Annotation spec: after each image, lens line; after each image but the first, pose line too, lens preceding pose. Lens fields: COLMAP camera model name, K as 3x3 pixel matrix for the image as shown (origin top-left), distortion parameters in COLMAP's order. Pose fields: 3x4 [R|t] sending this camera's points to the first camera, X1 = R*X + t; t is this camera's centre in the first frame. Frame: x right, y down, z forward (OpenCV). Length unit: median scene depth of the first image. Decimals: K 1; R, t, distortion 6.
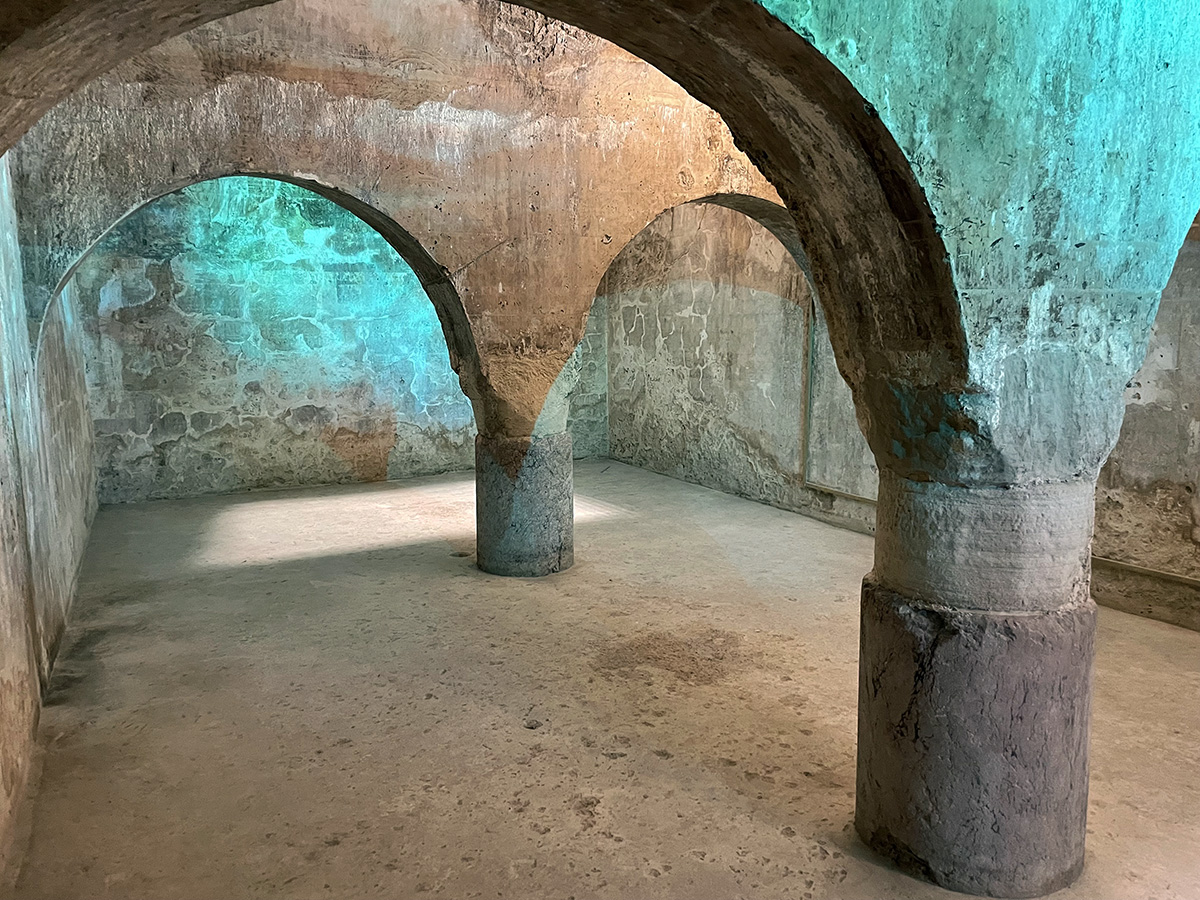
lens RADIAL K [[907.6, 0, 600.0], [0, 907.6, 450.0], [0, 0, 1]] dist [0.113494, -0.151719]
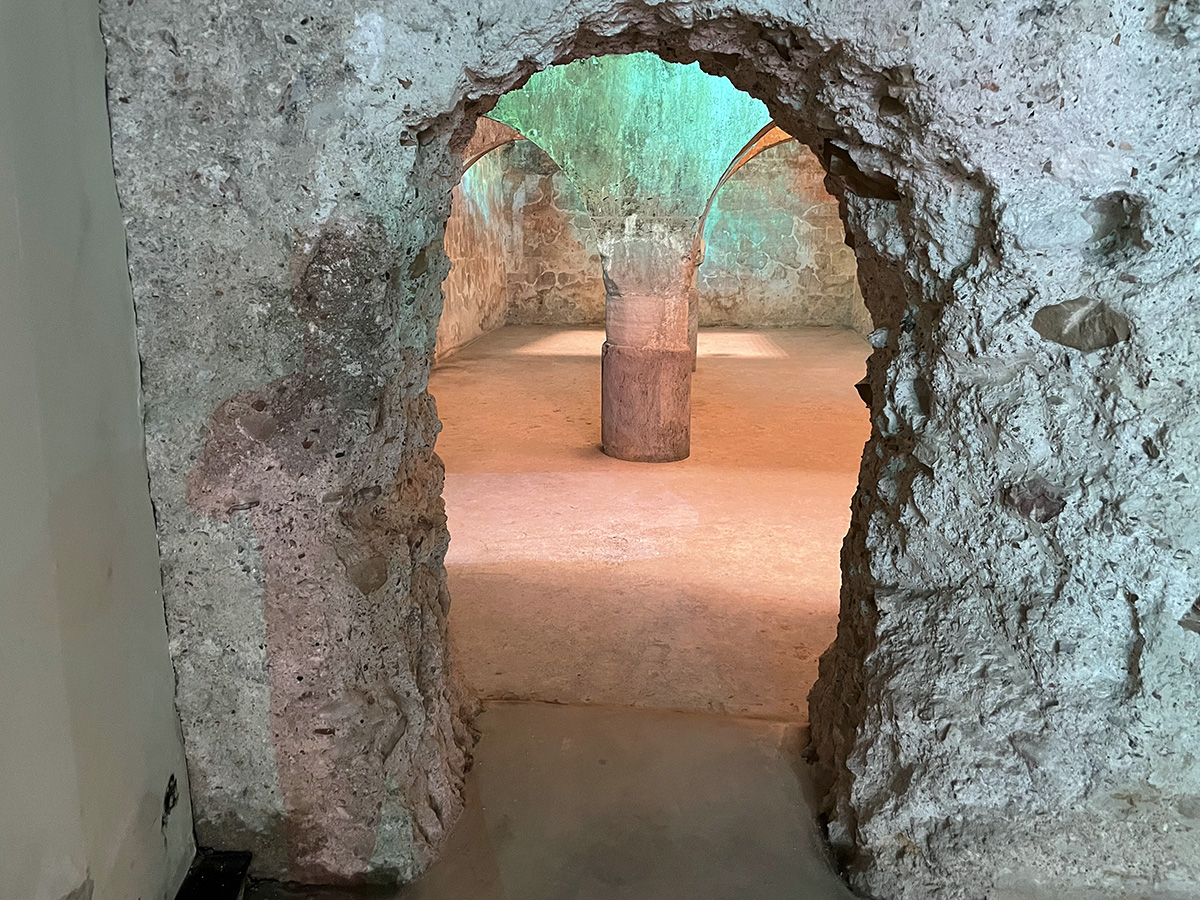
lens RADIAL K [[907.6, 0, 600.0], [0, 907.6, 450.0], [0, 0, 1]] dist [0.113494, -0.151719]
pose [[0.841627, 0.152566, -0.518061, 0.528000], [-0.089628, 0.985423, 0.144594, 0.030688], [0.532570, -0.075261, 0.843033, -0.358962]]
